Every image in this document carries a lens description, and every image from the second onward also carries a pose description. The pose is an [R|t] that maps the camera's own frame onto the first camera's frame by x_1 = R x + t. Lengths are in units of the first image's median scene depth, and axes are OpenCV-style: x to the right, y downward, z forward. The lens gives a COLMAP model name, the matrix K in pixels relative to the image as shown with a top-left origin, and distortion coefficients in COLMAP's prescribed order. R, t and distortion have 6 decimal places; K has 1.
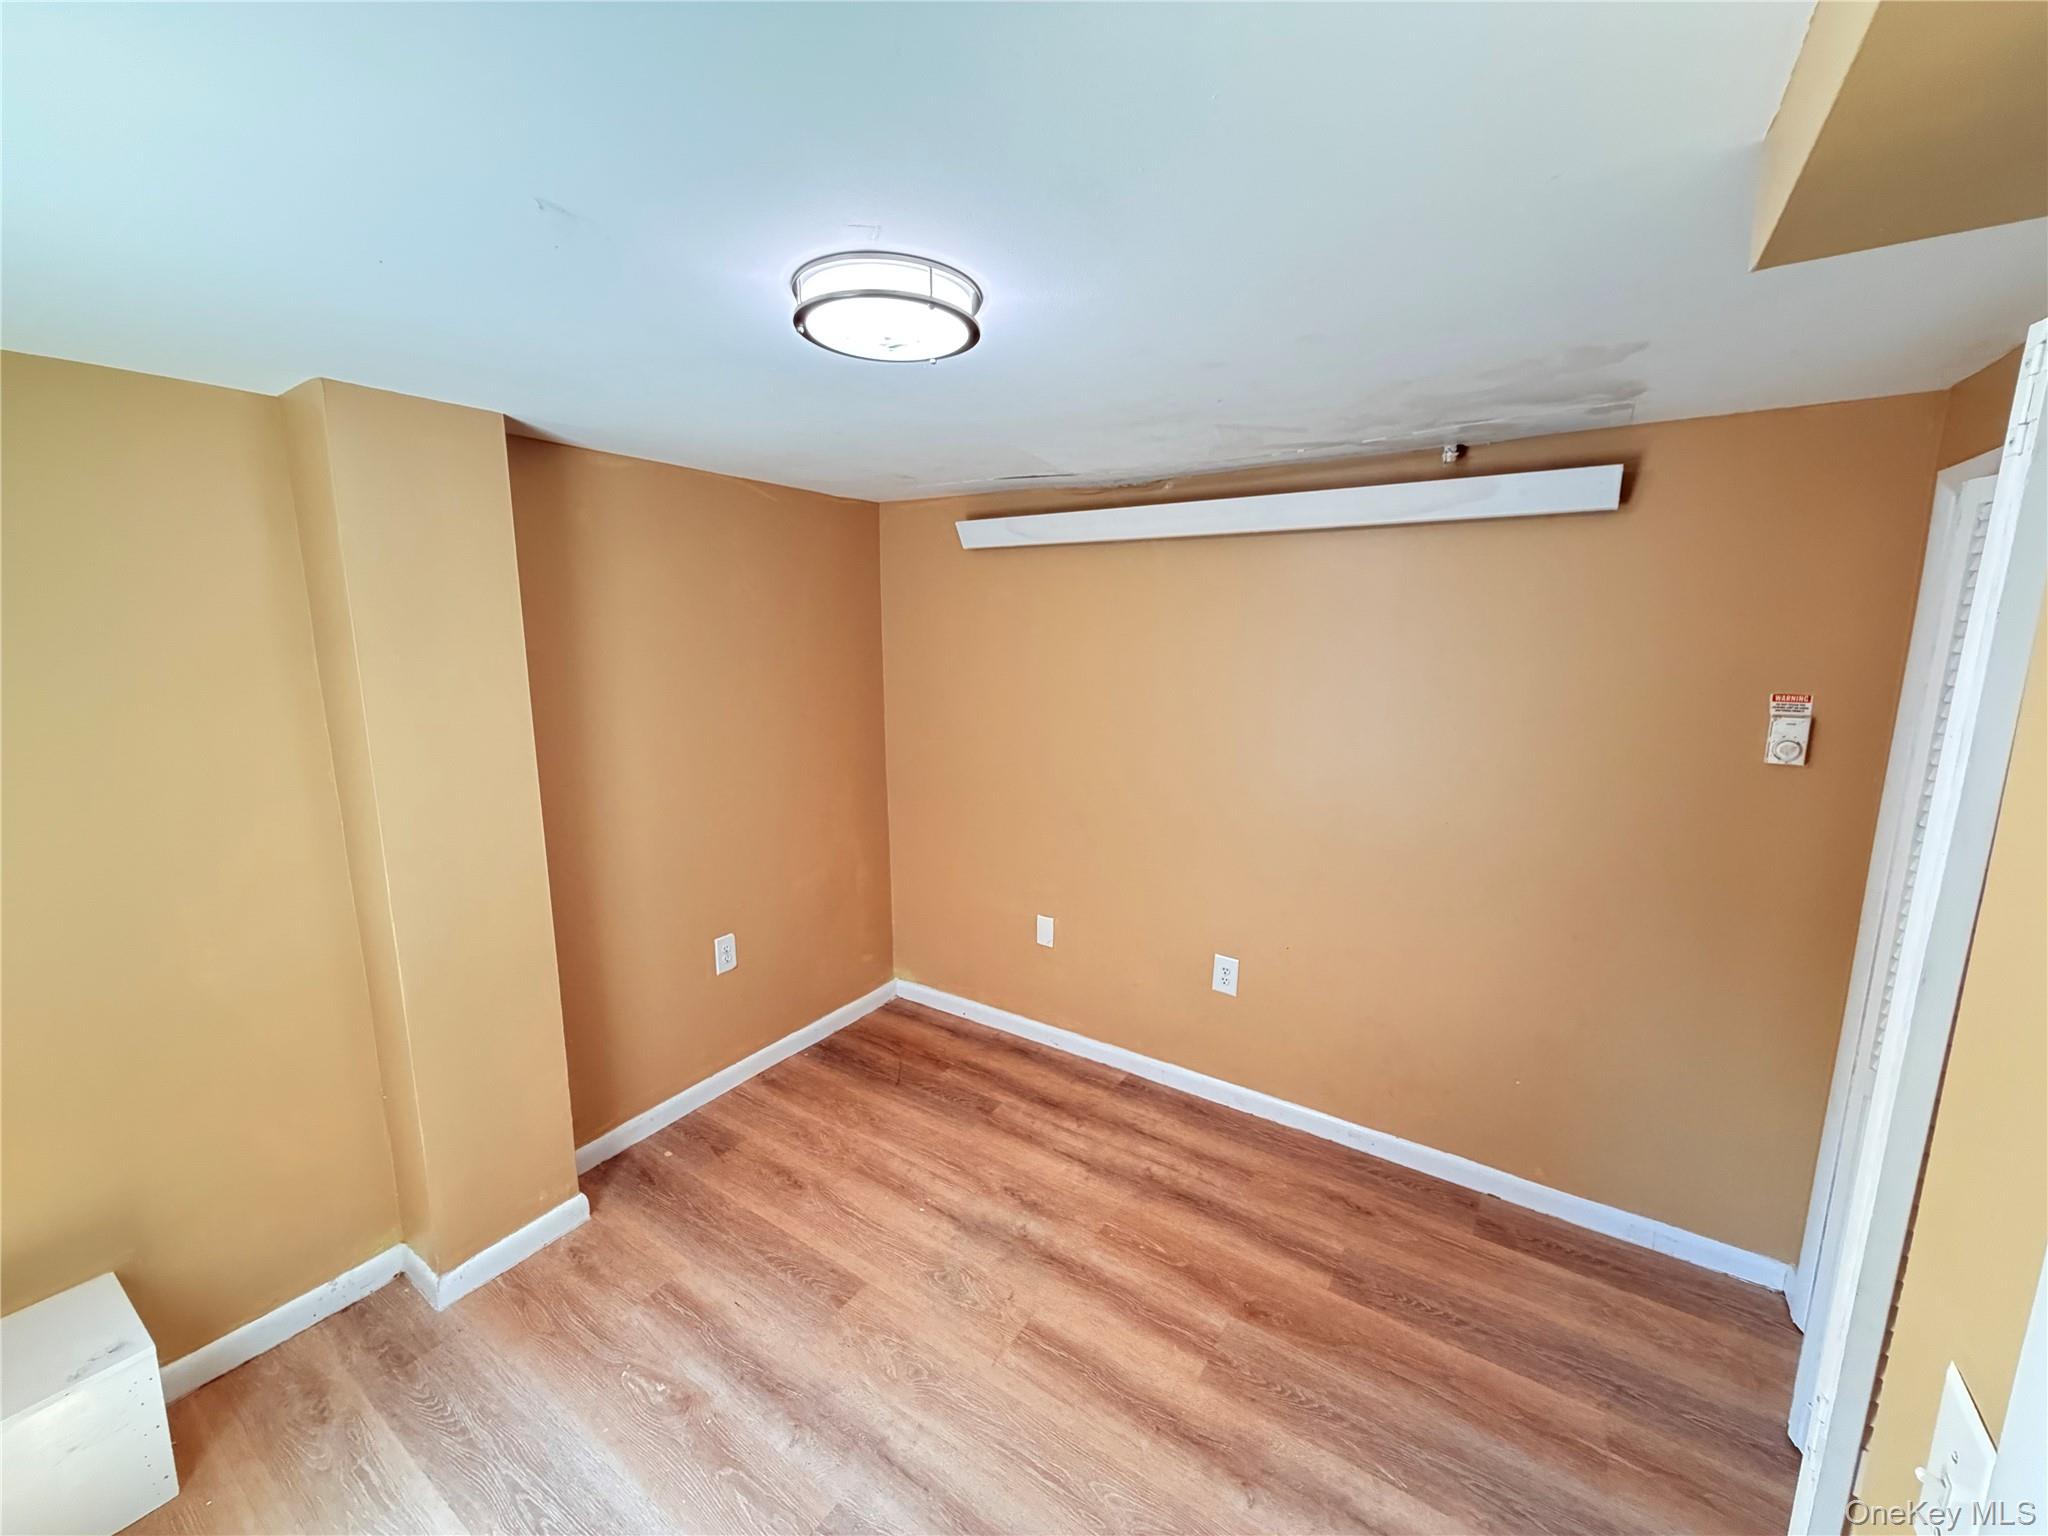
lens RADIAL K [[821.4, 0, 1019.1], [0, 821.4, 760.8], [0, 0, 1]] dist [-0.001225, -0.000476]
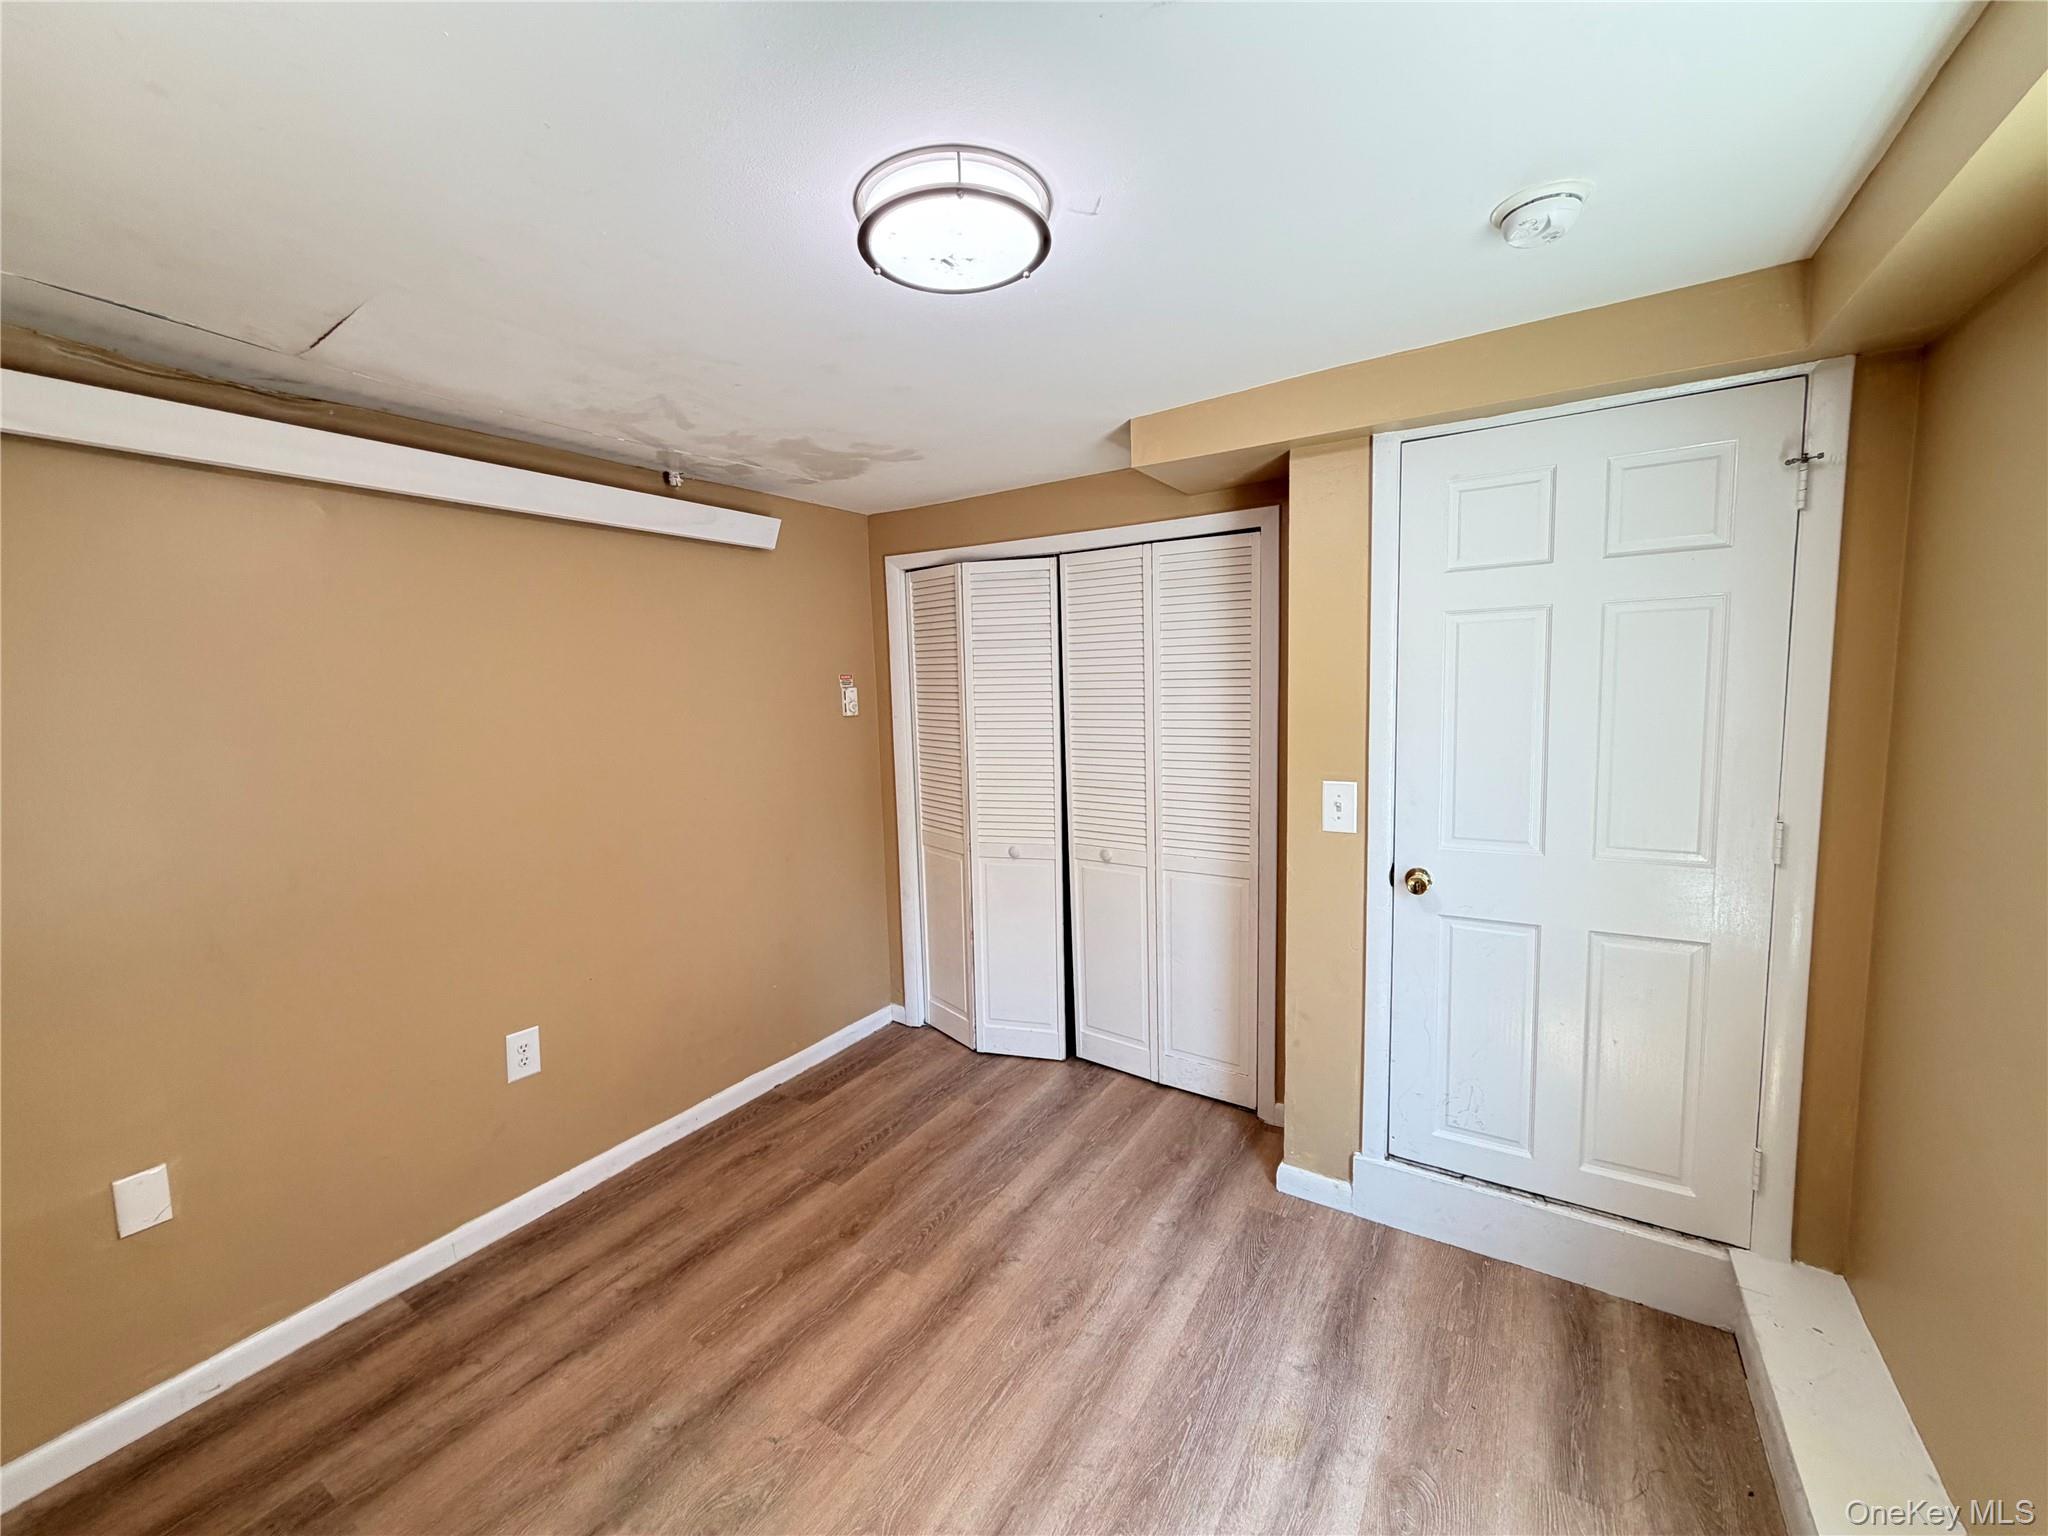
lens RADIAL K [[821.4, 0, 1021.5], [0, 821.4, 765.3], [0, 0, 1]] dist [-0.001225, -0.000476]
pose [[-0.042492, -0.104795, 0.993586, -0.727245], [0.185481, 0.976369, 0.110911, -0.017805], [-0.981729, 0.189004, -0.022051, 0.661945]]
